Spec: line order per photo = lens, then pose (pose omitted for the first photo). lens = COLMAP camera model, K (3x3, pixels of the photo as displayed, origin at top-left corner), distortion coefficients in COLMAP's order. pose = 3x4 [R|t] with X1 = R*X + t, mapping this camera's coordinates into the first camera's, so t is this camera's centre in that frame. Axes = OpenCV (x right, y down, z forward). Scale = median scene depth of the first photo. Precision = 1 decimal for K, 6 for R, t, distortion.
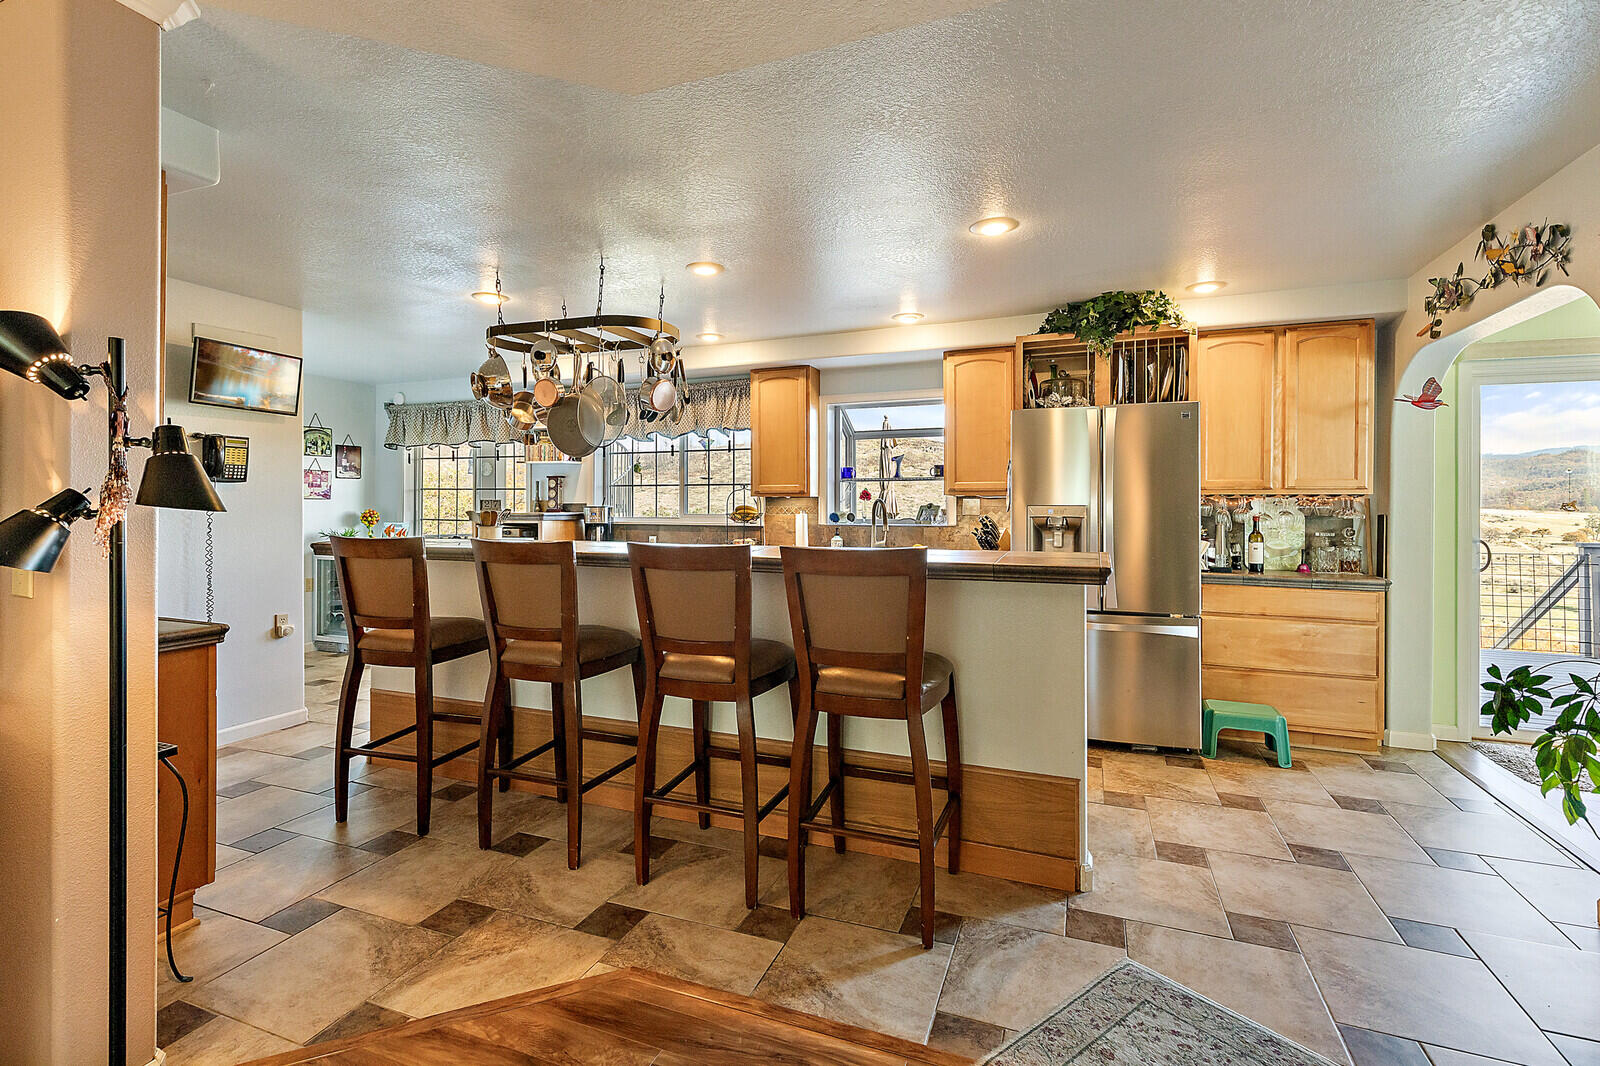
lens RADIAL K [[731.1, 0, 799.2], [0, 731.1, 504.3], [0, 0, 1]] dist [0.014430, -0.003213]
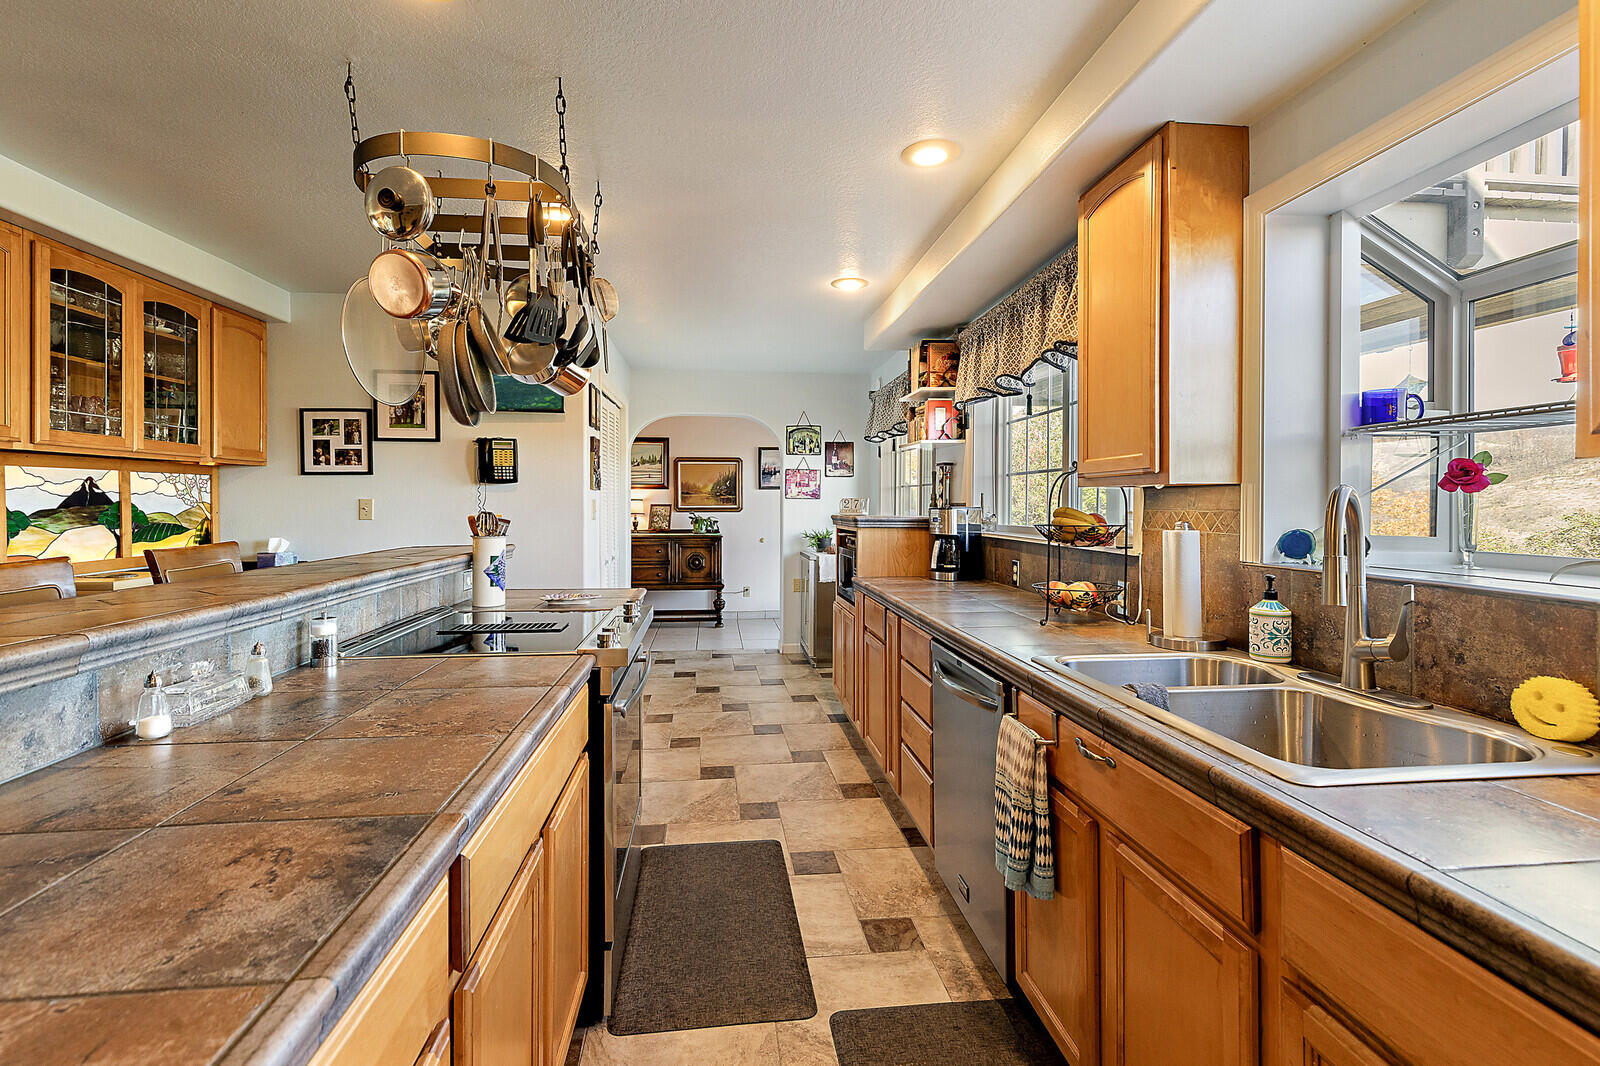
lens RADIAL K [[731.1, 0, 796.6], [0, 731.1, 503.4], [0, 0, 1]] dist [0.014430, -0.003213]
pose [[0.471783, 0.000537, -0.881715, 0.199332], [-0.000681, 1.000000, 0.000245, -0.001132], [0.881715, 0.000485, 0.471783, 0.527679]]
